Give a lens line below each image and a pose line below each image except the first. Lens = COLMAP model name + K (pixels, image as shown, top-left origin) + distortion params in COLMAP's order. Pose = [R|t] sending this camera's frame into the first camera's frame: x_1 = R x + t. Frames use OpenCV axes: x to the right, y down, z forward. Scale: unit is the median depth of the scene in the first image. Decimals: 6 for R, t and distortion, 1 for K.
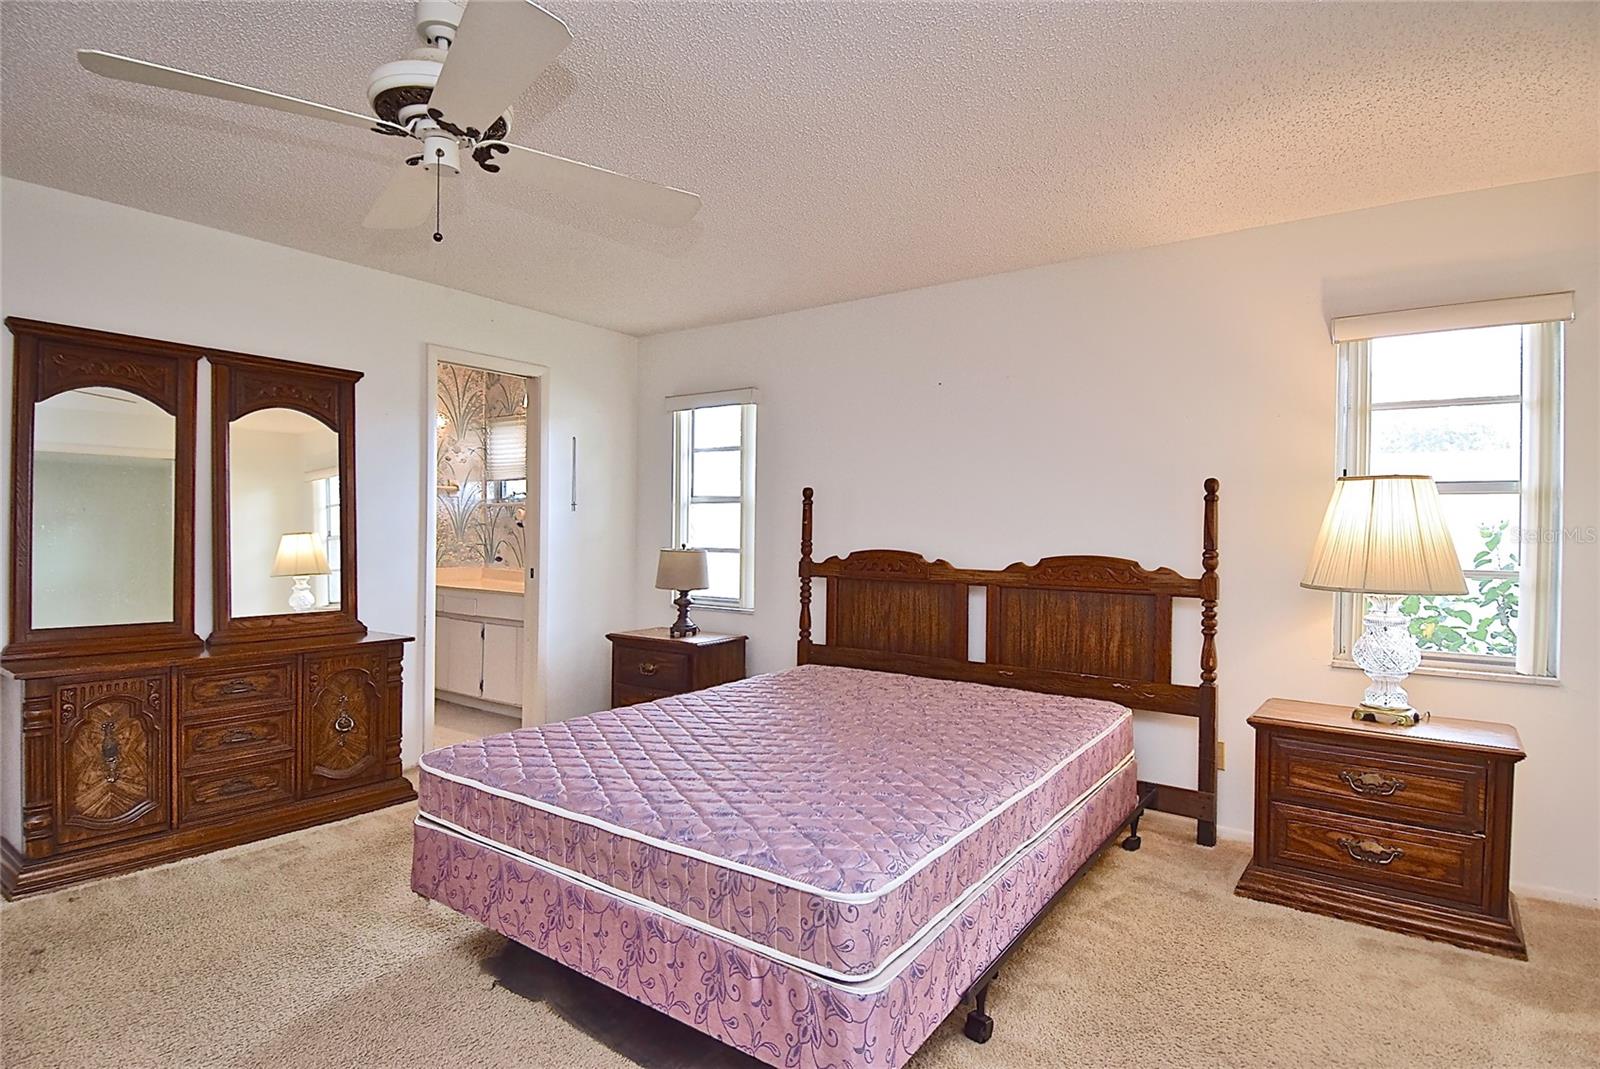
lens RADIAL K [[833.5, 0, 803.4], [0, 833.5, 532.2], [0, 0, 1]] dist [0.056034, -0.060671]
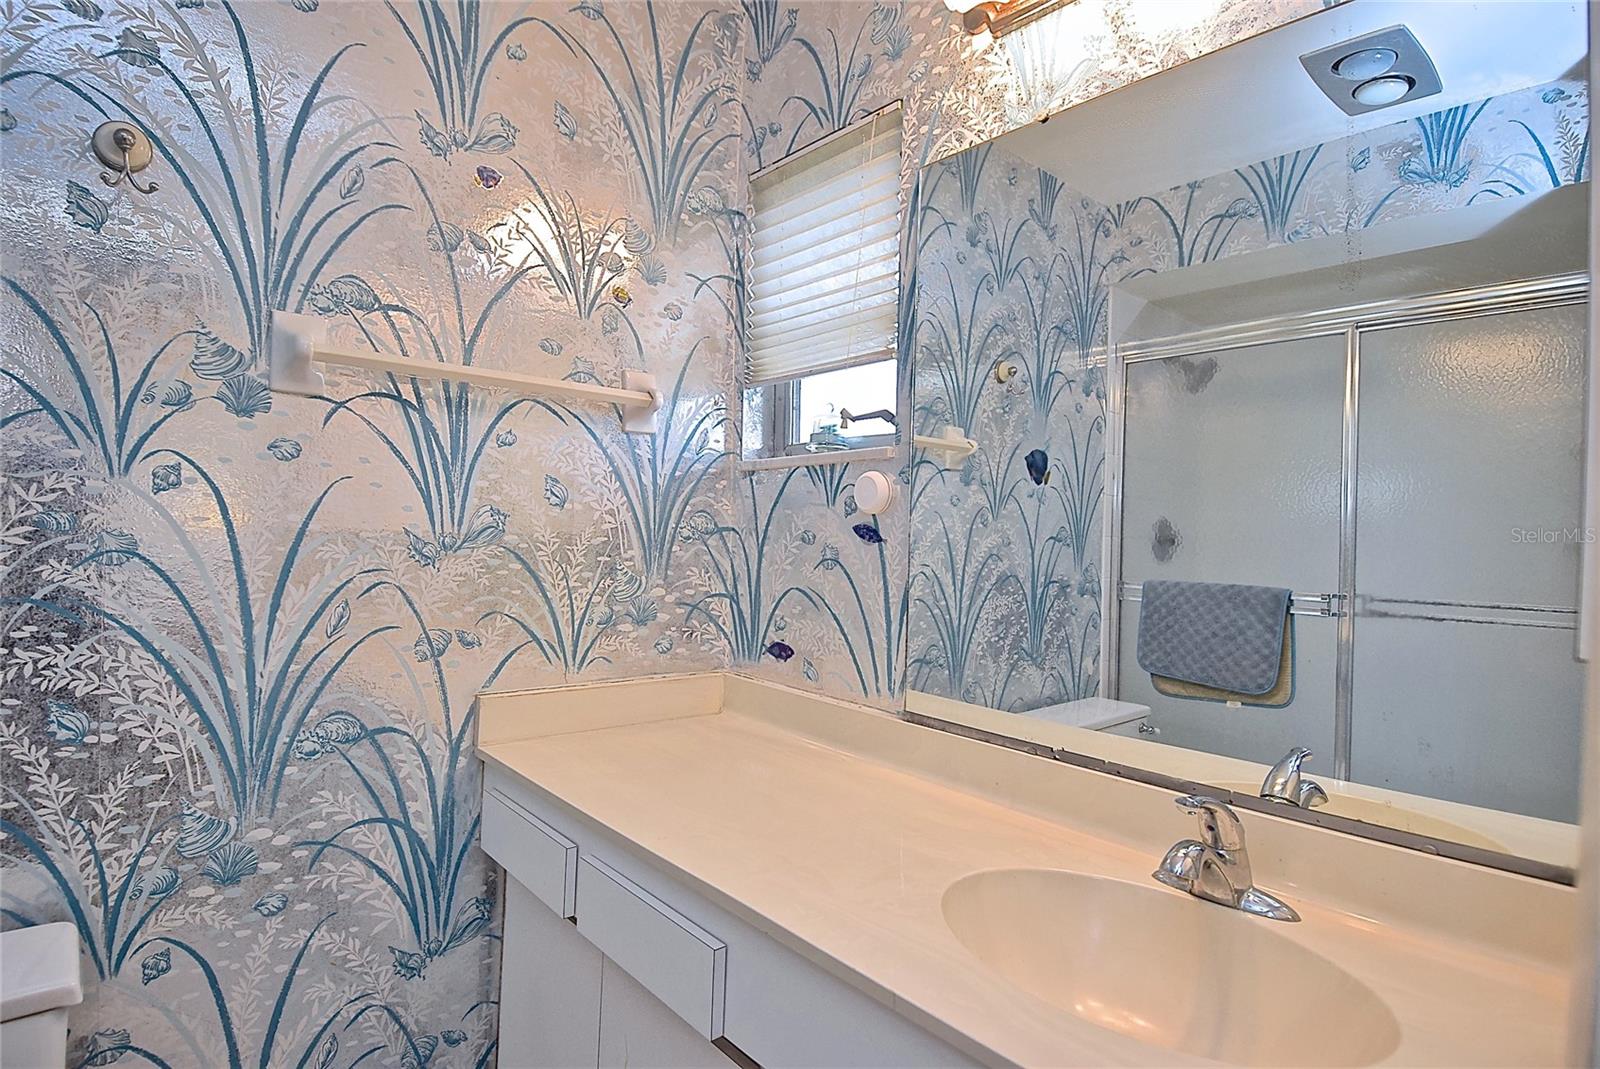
lens RADIAL K [[833.5, 0, 803.4], [0, 833.5, 532.2], [0, 0, 1]] dist [0.056034, -0.060671]
pose [[0.974322, 0.014771, -0.224674, -0.467448], [-0.017647, 0.999786, -0.010796, -0.009167], [0.224466, 0.014483, 0.974374, 1.157566]]
